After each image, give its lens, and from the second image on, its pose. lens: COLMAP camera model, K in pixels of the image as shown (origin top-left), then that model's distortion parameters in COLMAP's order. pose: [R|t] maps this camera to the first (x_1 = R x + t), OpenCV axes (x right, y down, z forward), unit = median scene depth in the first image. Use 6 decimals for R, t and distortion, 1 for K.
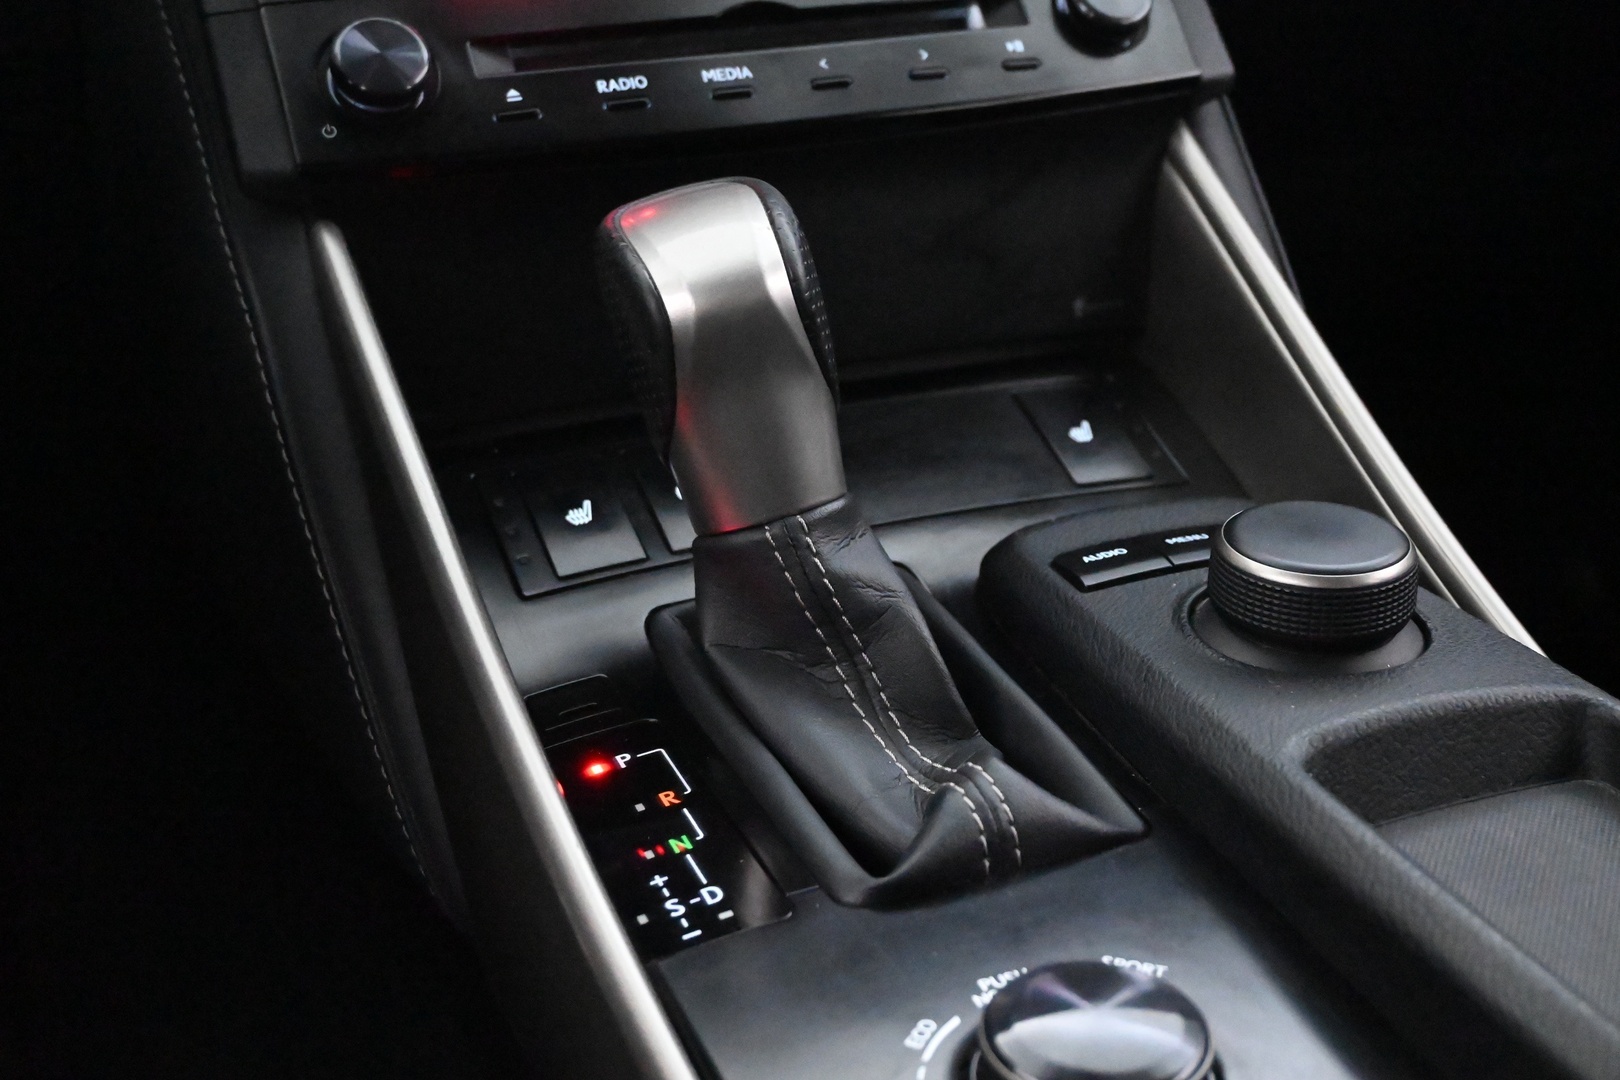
lens RADIAL K [[2218.6, 0, 810.0], [0, 2218.6, 540.0], [0, 0, 1]] dist [0.013623, 0.014724]
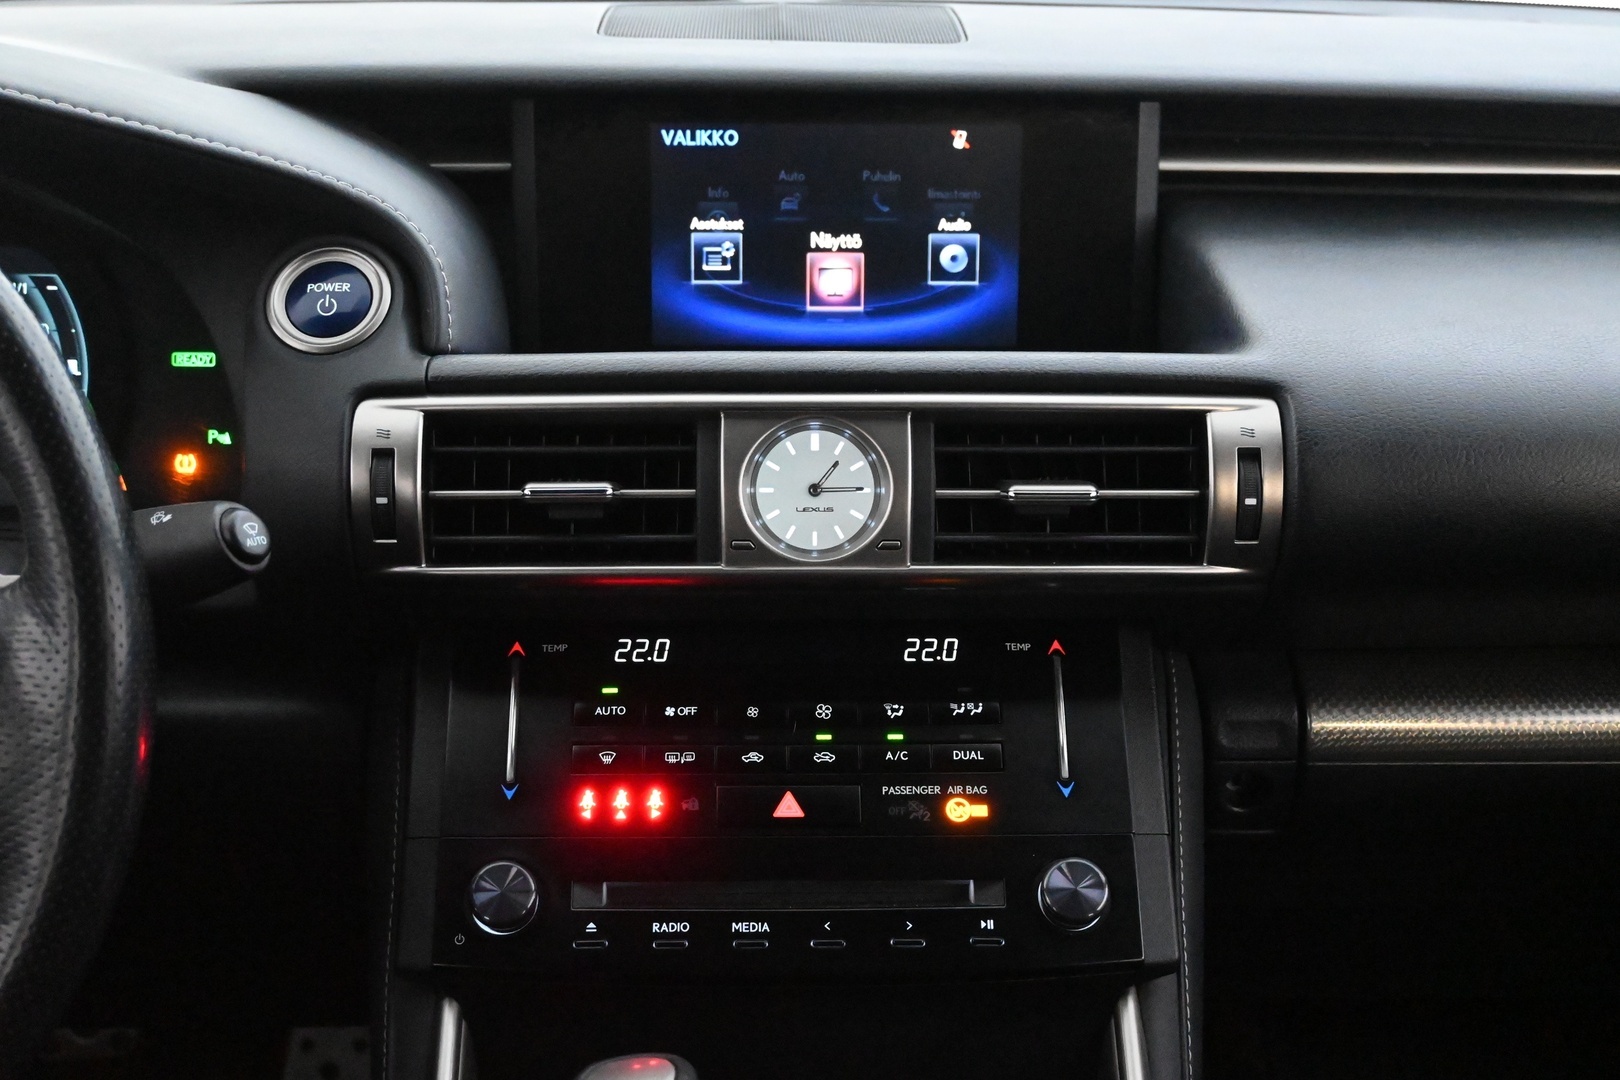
lens RADIAL K [[2218.6, 0, 810.0], [0, 2218.6, 540.0], [0, 0, 1]] dist [0.013623, 0.014724]
pose [[0.932703, 0.134453, -0.334647, 0.437068], [-0.158298, 0.986370, -0.044895, -0.402514], [0.324049, 0.094847, 0.941274, -0.311205]]
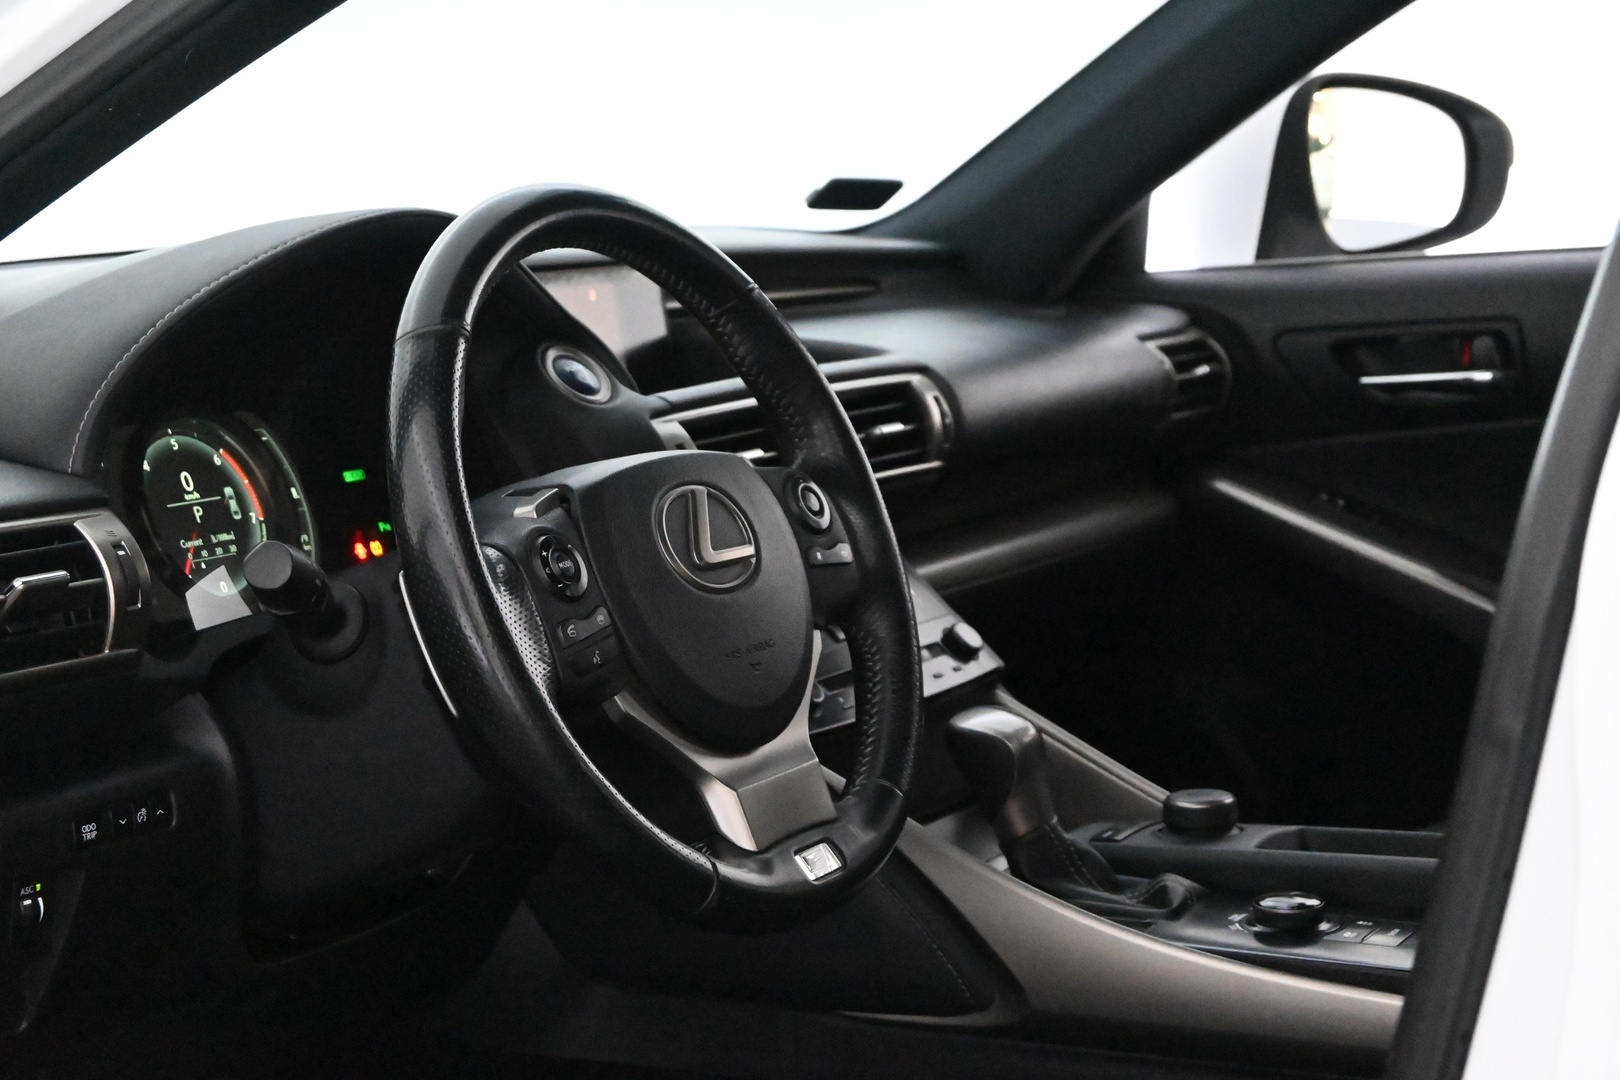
lens RADIAL K [[3287.2, 0, 810.0], [0, 3287.2, 540.0], [0, 0, 1]] dist [-0.031146, -0.054347]
pose [[0.800618, -0.100945, 0.590611, -2.201615], [0.274895, 0.937727, -0.212368, 0.368617], [-0.532395, 0.332381, 0.778511, -1.750235]]
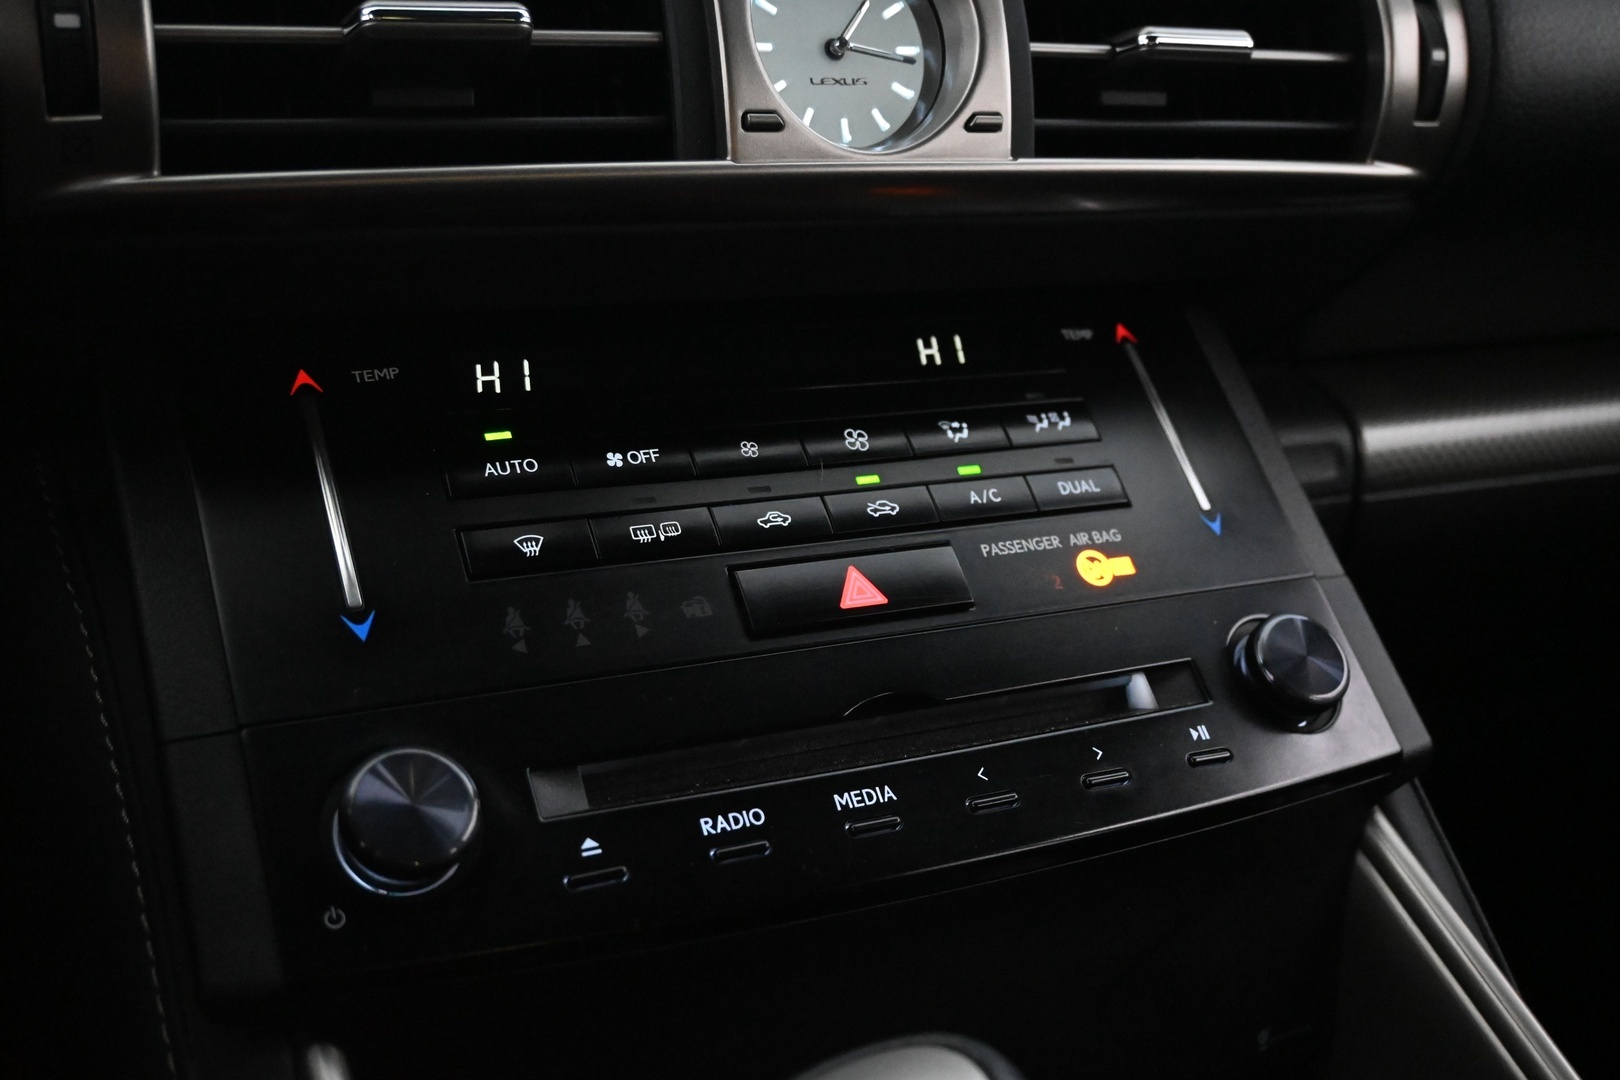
lens RADIAL K [[1792.3, 0, 810.0], [0, 1792.3, 540.0], [0, 0, 1]] dist [0.021091, 0.015296]
pose [[0.996241, 0.013697, 0.085532, -0.113403], [-0.001799, 0.990478, -0.137658, -0.219325], [-0.086604, 0.136986, 0.986780, 0.395439]]
